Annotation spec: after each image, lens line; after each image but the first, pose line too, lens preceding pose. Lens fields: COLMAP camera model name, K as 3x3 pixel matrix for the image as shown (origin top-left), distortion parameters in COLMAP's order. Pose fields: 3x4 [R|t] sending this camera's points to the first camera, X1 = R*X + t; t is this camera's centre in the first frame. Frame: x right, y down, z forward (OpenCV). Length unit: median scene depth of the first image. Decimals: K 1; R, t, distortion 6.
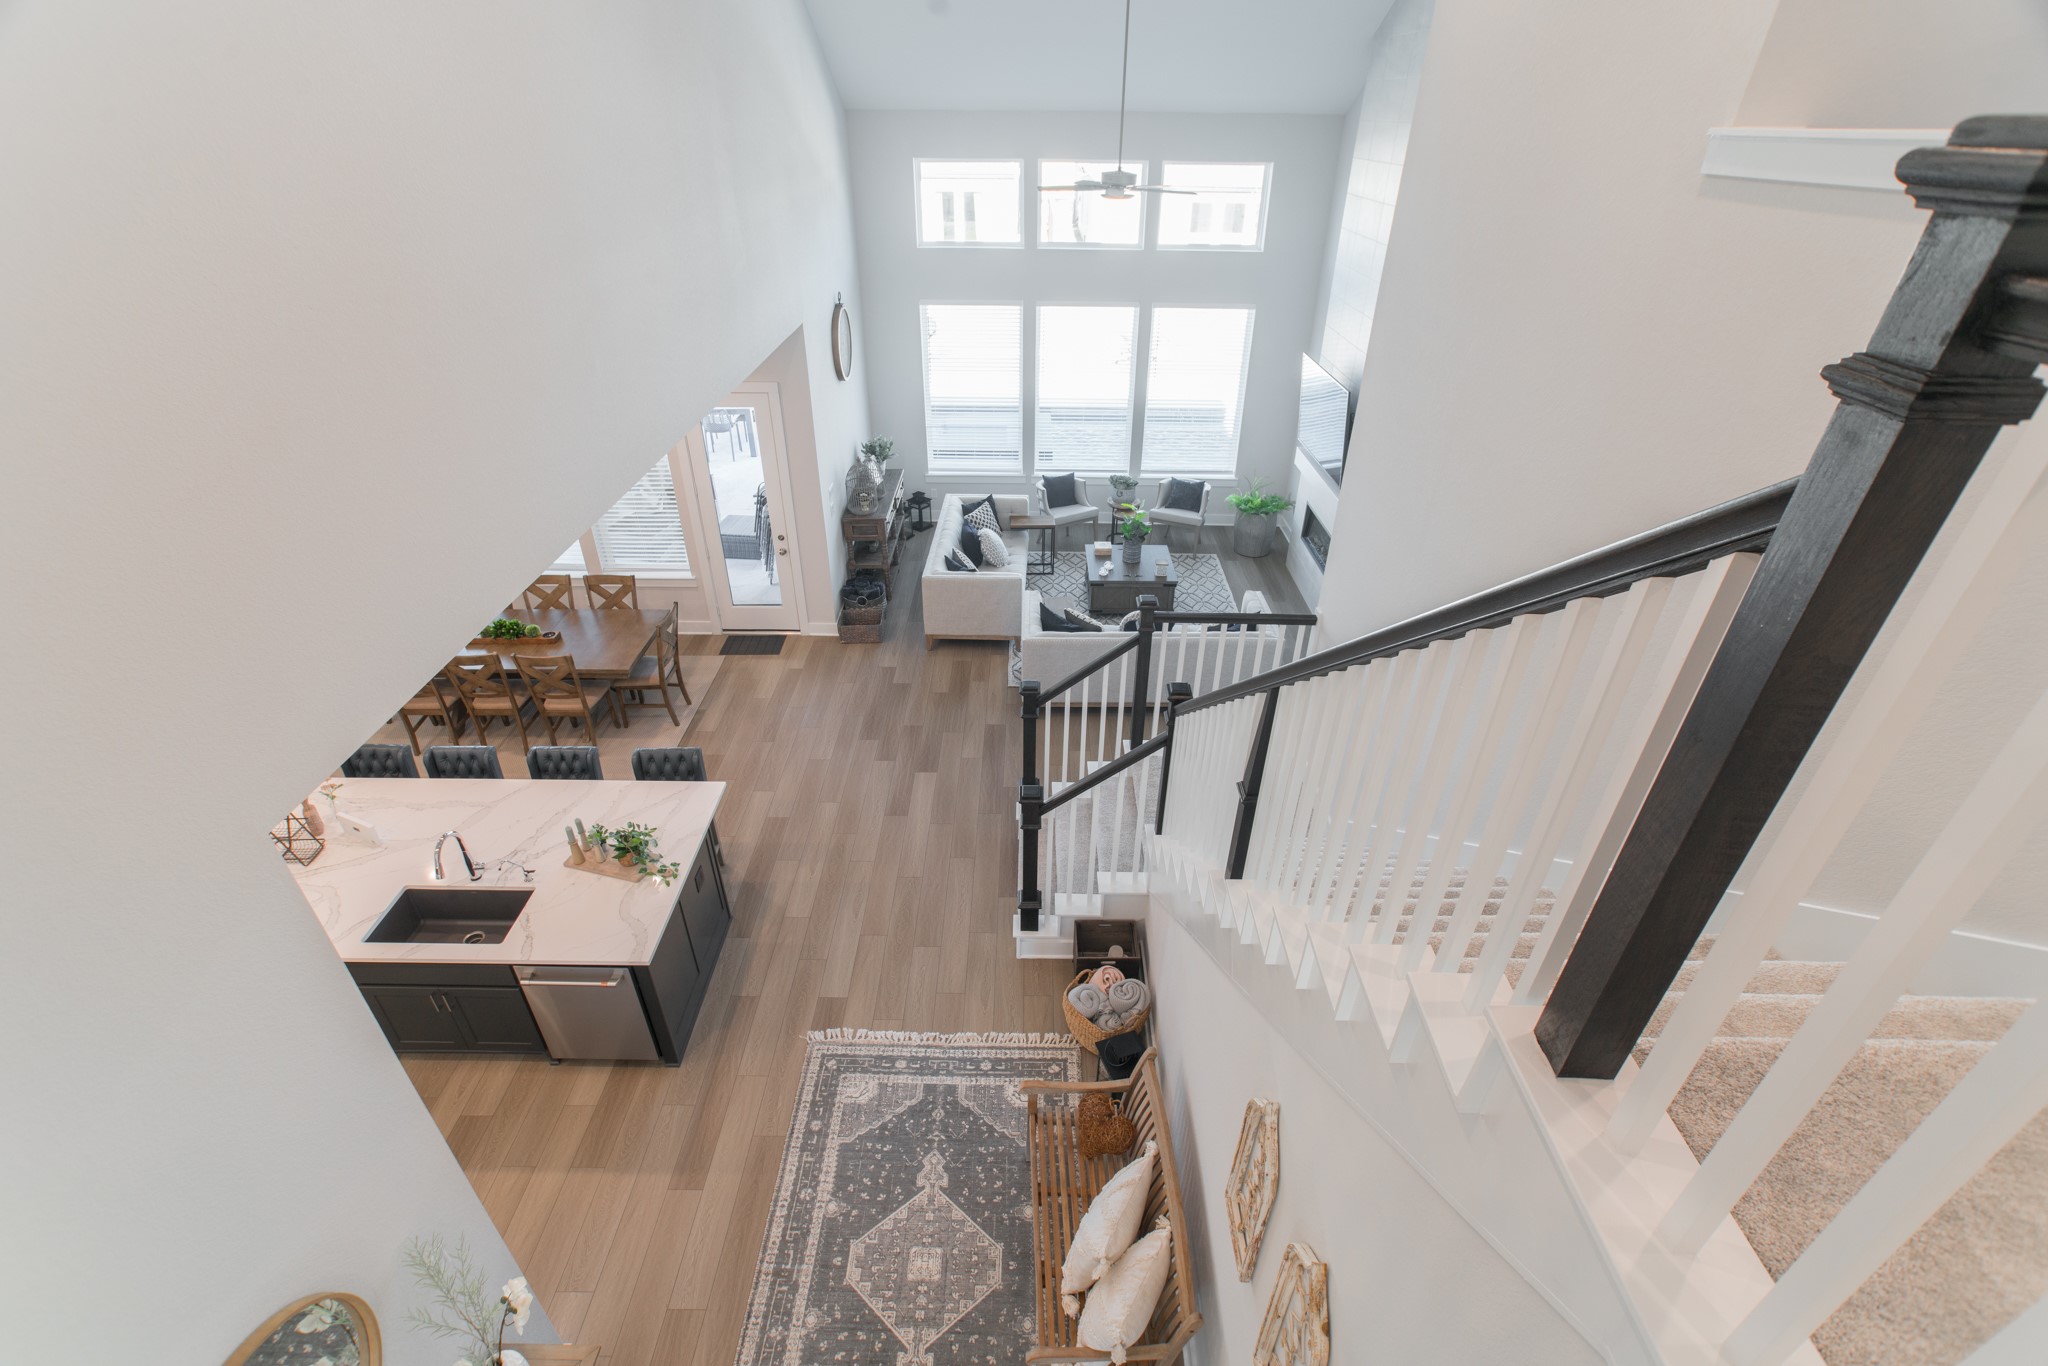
lens RADIAL K [[931.7, 0, 1009.8], [0, 931.7, 701.9], [0, 0, 1]] dist [-0.045140, 0.026815]
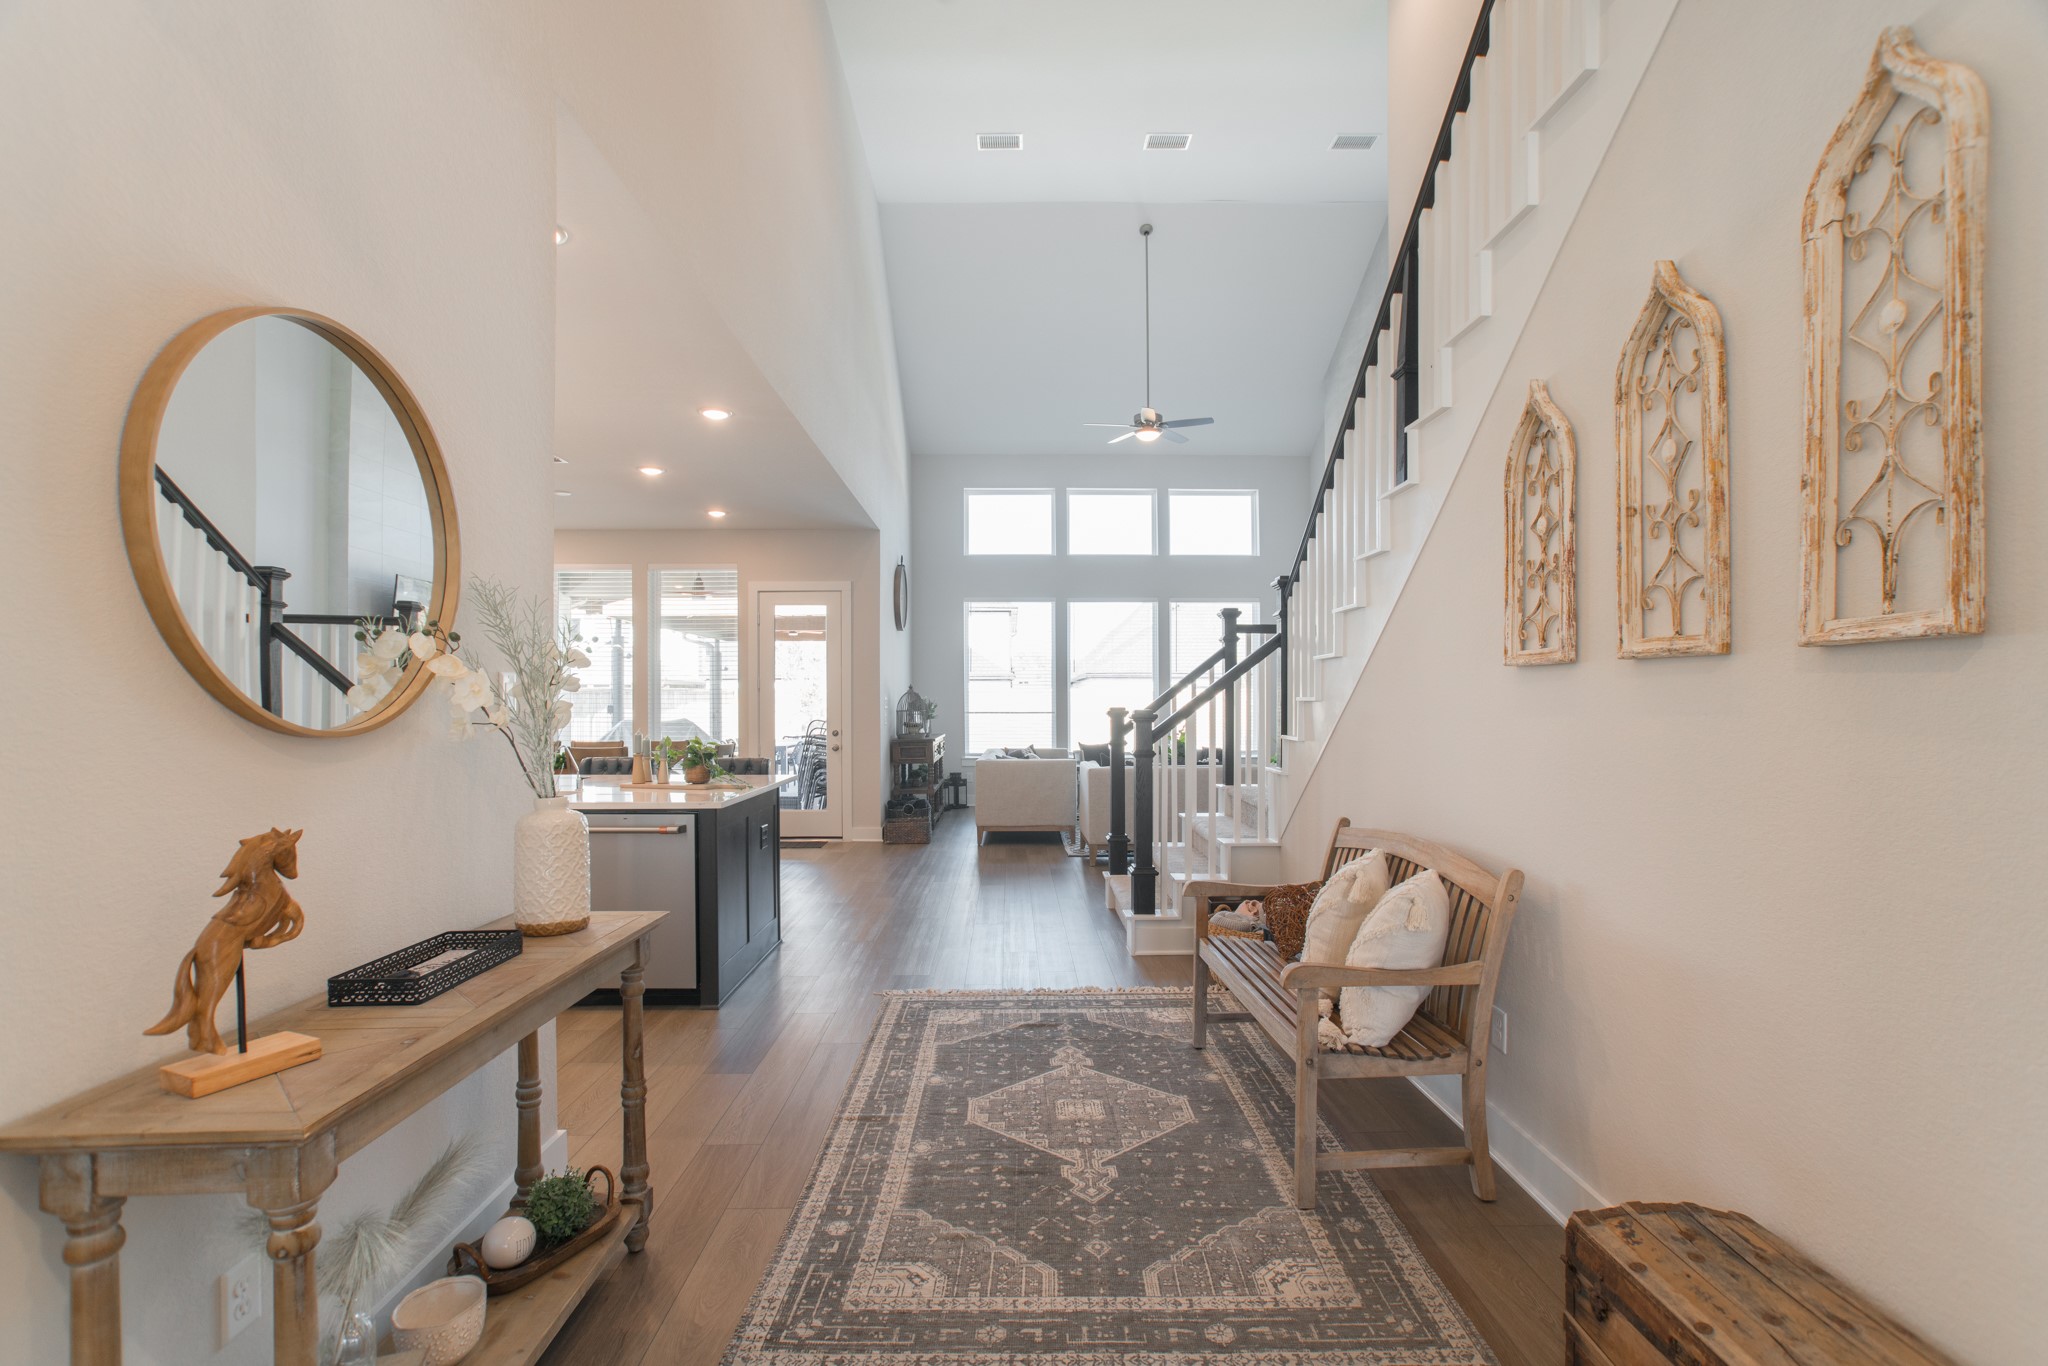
lens RADIAL K [[931.7, 0, 1009.8], [0, 931.7, 701.9], [0, 0, 1]] dist [-0.045140, 0.026815]
pose [[0.999864, -0.002670, 0.016244, -0.130793], [0.010906, 0.846564, -0.532175, 0.607222], [-0.012330, 0.532280, 0.846478, 0.212072]]
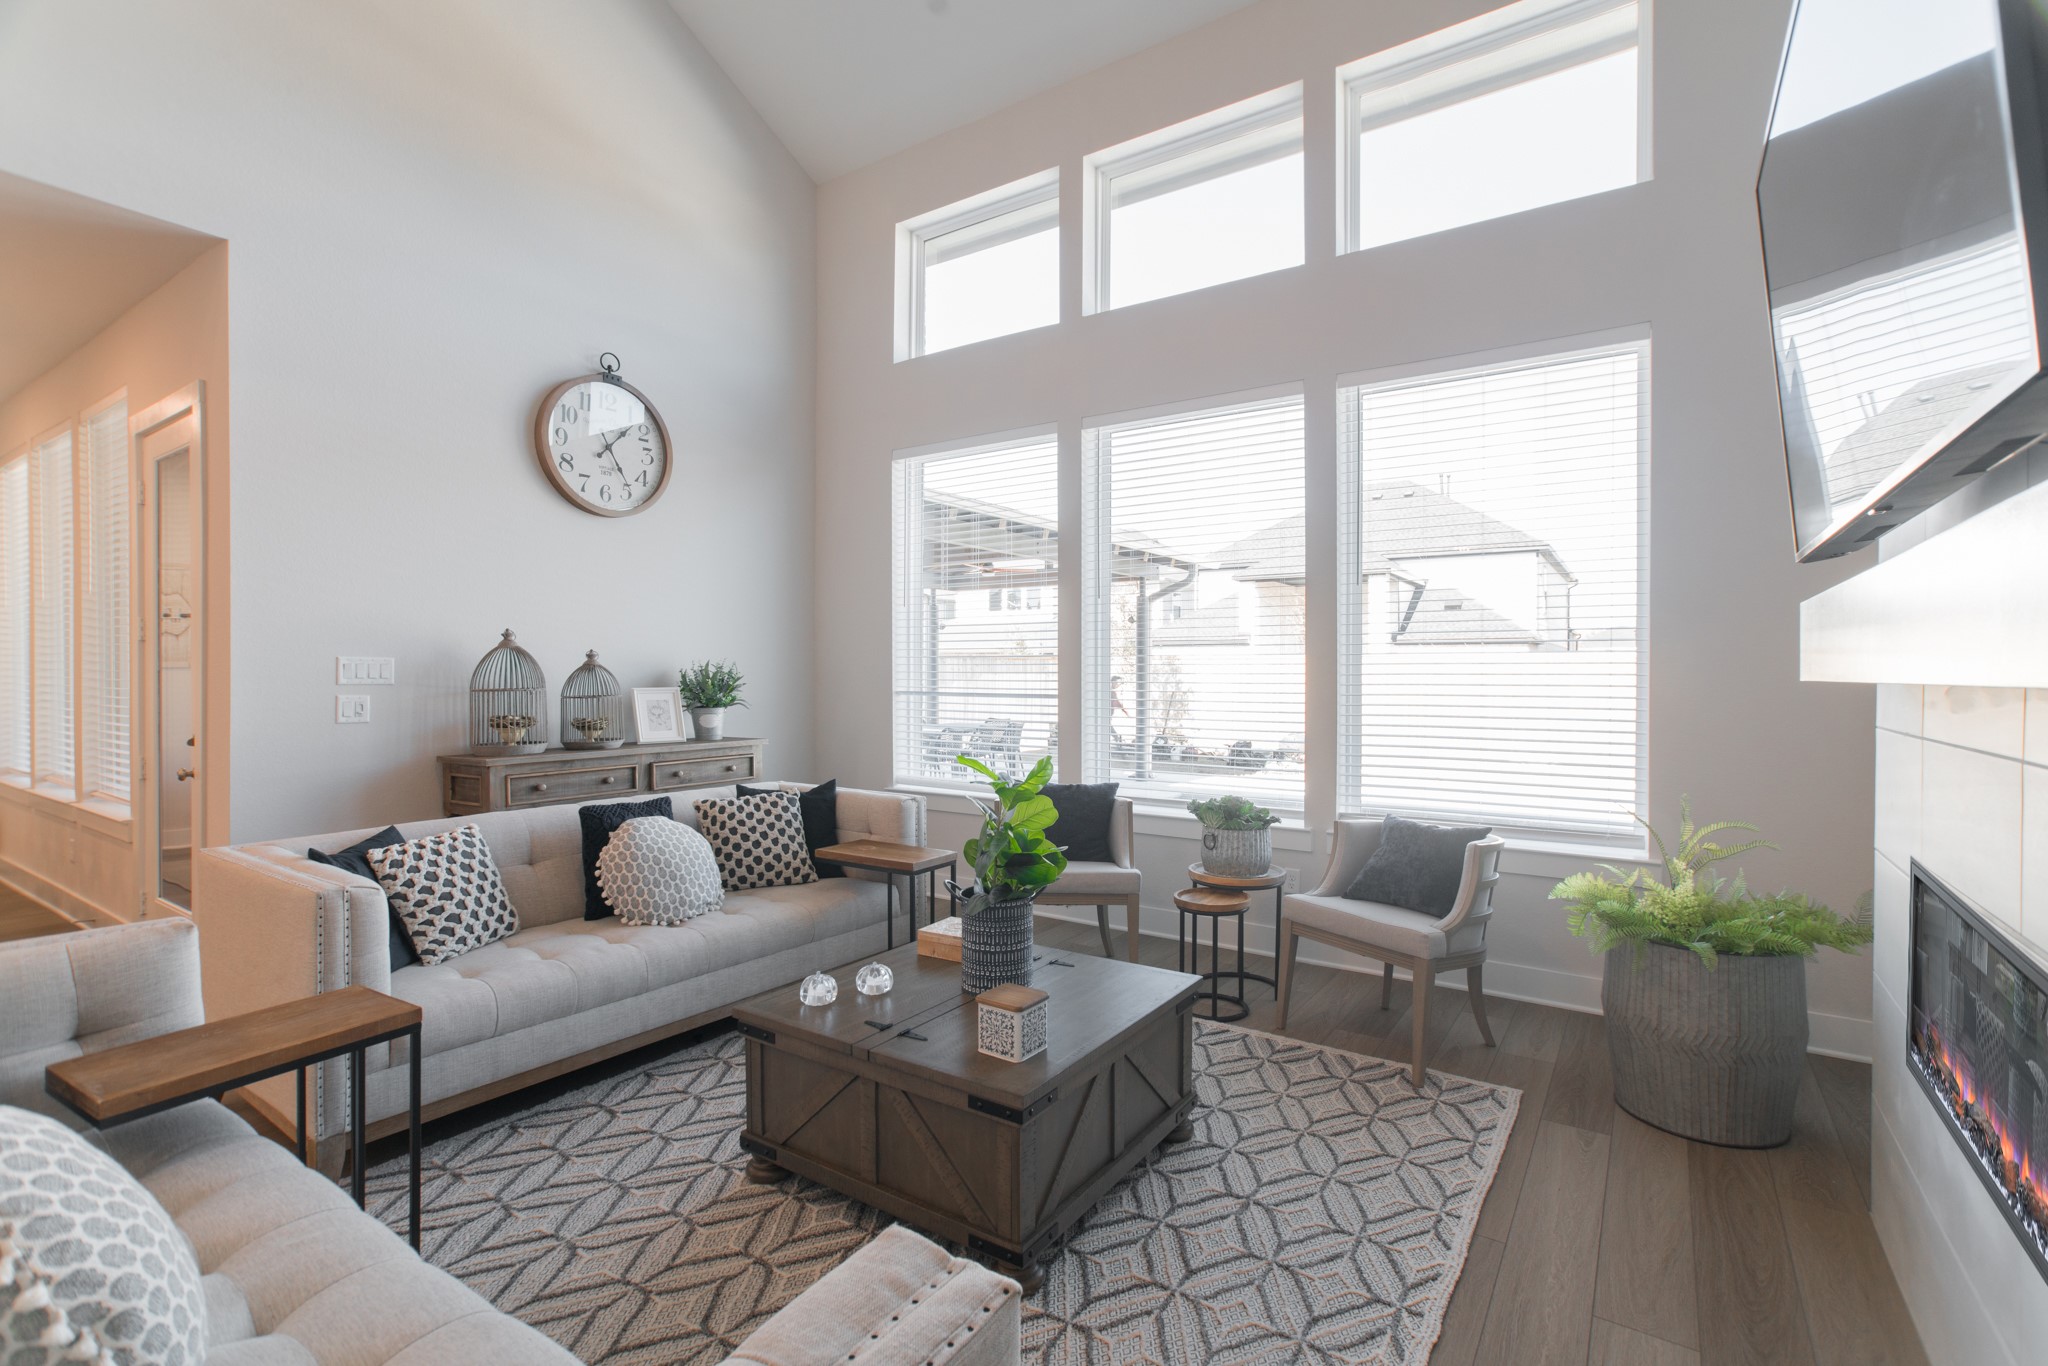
lens RADIAL K [[931.7, 0, 1009.8], [0, 931.7, 701.9], [0, 0, 1]] dist [-0.045140, 0.026815]
pose [[0.831550, 0.012296, -0.555313, 0.549915], [-0.296604, 0.855113, -0.425214, -0.225961], [0.469627, 0.518295, 0.714717, 1.556731]]
